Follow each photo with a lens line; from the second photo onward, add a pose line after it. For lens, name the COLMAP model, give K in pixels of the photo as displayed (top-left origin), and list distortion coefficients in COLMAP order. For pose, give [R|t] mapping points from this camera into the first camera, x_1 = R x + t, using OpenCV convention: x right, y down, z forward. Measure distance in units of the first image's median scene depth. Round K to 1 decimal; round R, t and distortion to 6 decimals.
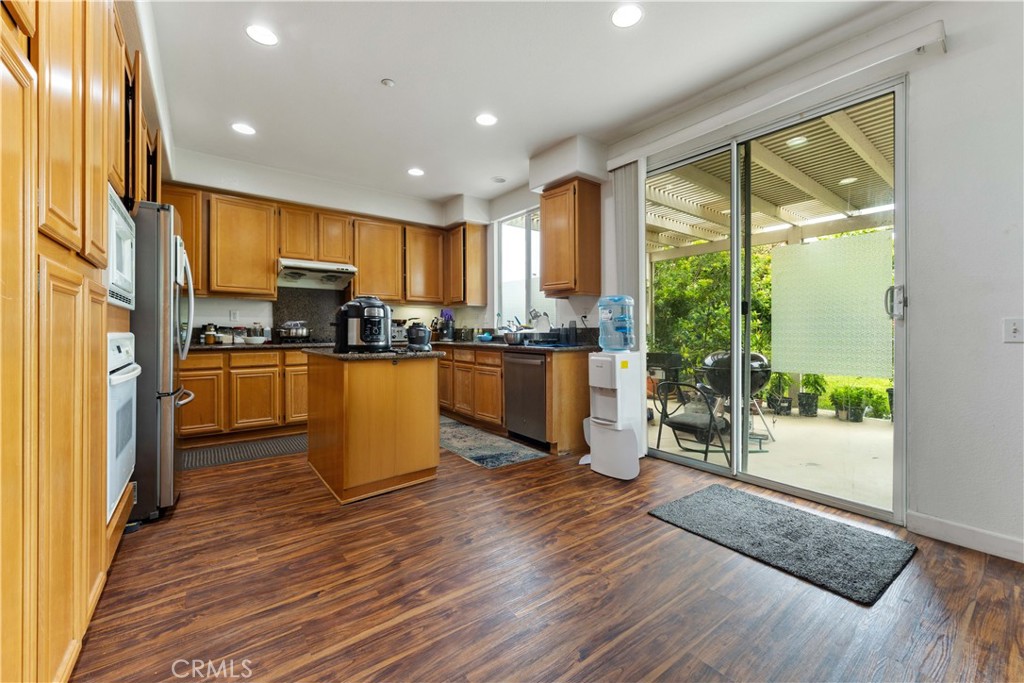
lens RADIAL K [[424.1, 0, 512.3], [0, 424.1, 330.6], [0, 0, 1]] dist [-0.000702, -0.000046]
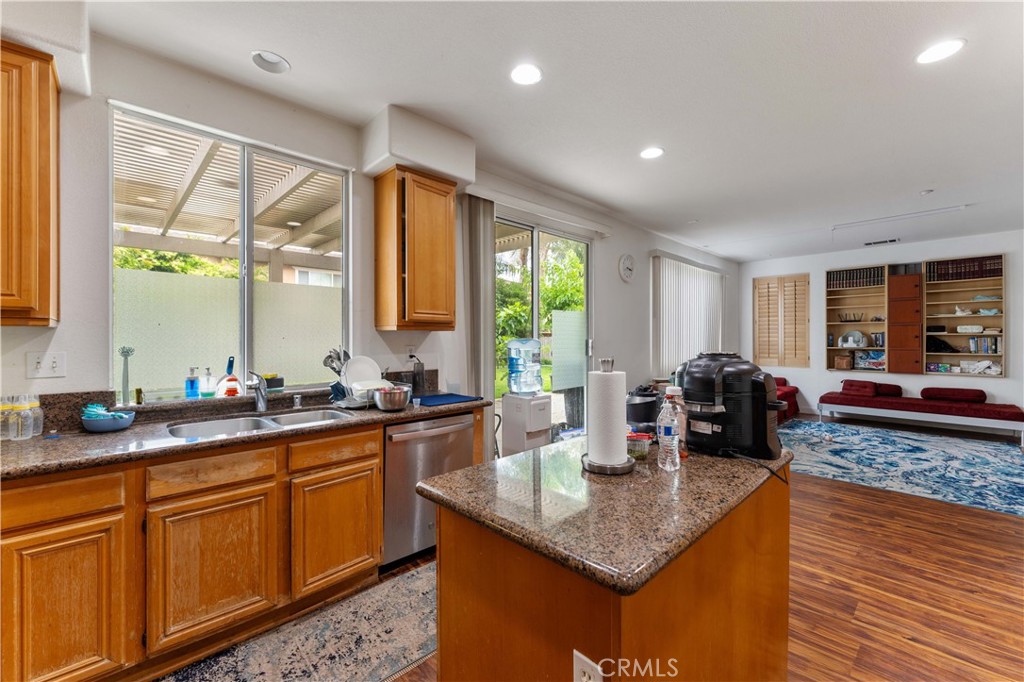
lens RADIAL K [[421.6, 0, 511.7], [0, 421.6, 334.0], [0, 0, 1]] dist [-0.000871, -0.000088]
pose [[-0.136710, 0.004296, 0.990602, -0.530074], [0.000001, 0.999991, -0.004337, -0.061103], [-0.990611, -0.000592, -0.136709, 0.822147]]
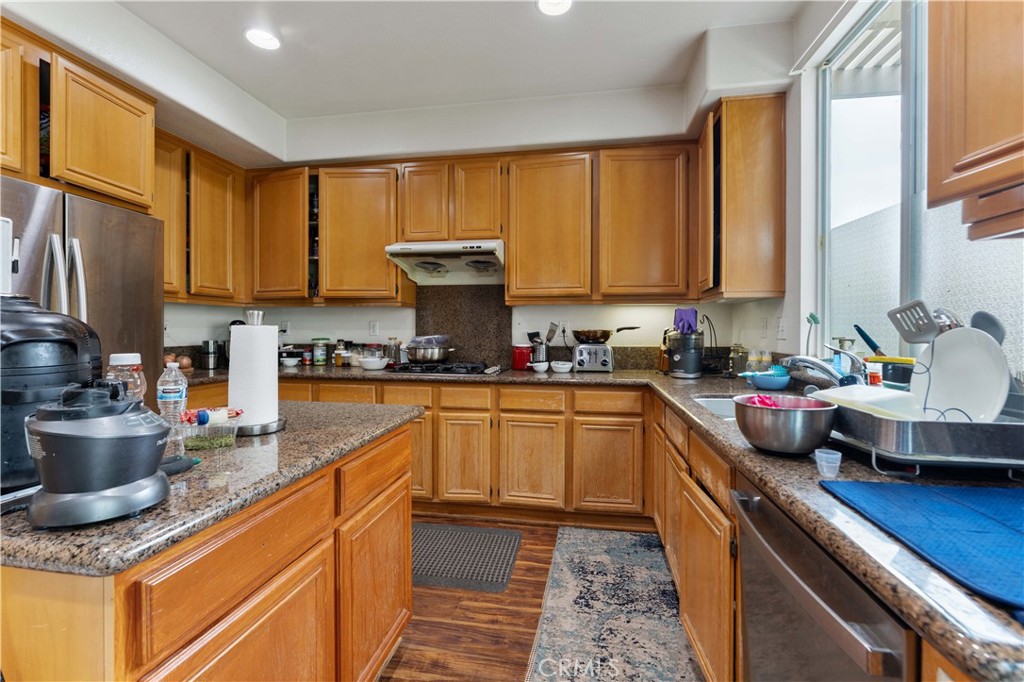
lens RADIAL K [[432.0, 0, 512.0], [0, 432.0, 341.0], [0, 0, 1]] dist [-0.001544, -0.000138]
pose [[0.699691, 0.019606, -0.714177, 0.063609], [0.000991, 0.999596, 0.028412, -0.033829], [0.714445, -0.020587, 0.699388, 0.628866]]
